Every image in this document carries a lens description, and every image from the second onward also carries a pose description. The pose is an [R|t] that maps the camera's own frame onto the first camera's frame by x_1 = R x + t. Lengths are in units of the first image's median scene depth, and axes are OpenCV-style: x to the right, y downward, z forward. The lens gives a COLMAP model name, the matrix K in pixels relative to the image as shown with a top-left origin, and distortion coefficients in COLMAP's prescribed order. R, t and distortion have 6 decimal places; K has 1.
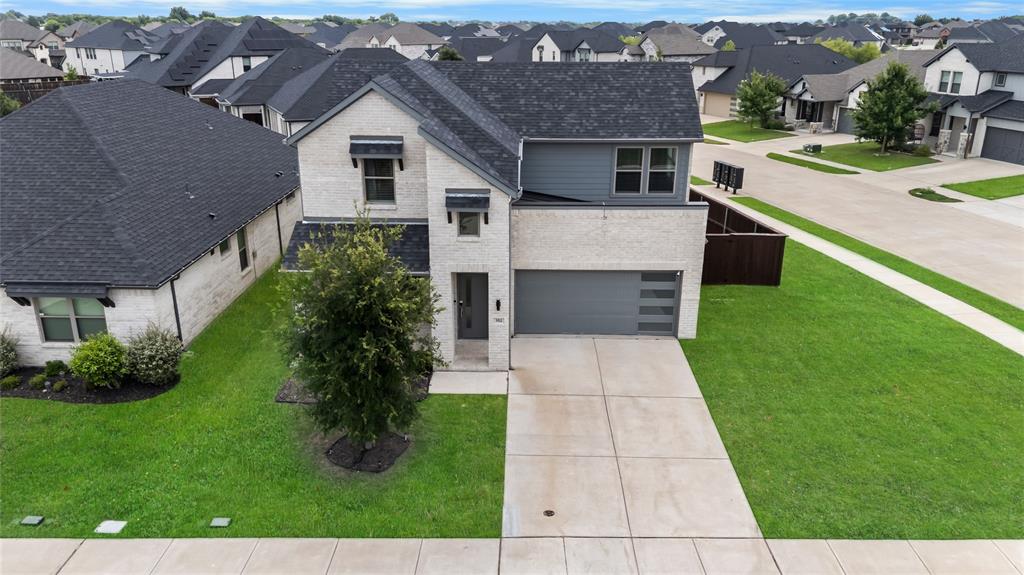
lens RADIAL K [[752.6, 0, 516.9], [0, 752.6, 286.6], [0, 0, 1]] dist [0.091597, -0.092809]
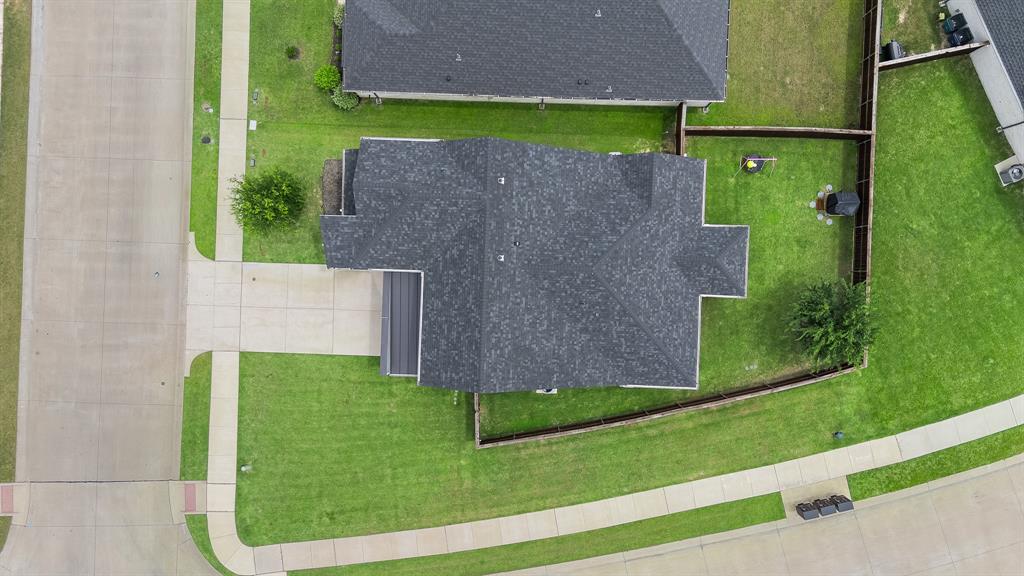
lens RADIAL K [[752.6, 0, 516.9], [0, 752.6, 287.1], [0, 0, 1]] dist [0.091597, -0.092809]
pose [[-0.013695, 0.999865, 0.009074, 0.032459], [-0.319322, -0.012973, 0.947557, -2.631490], [0.947547, 0.010080, 0.319457, 1.011030]]
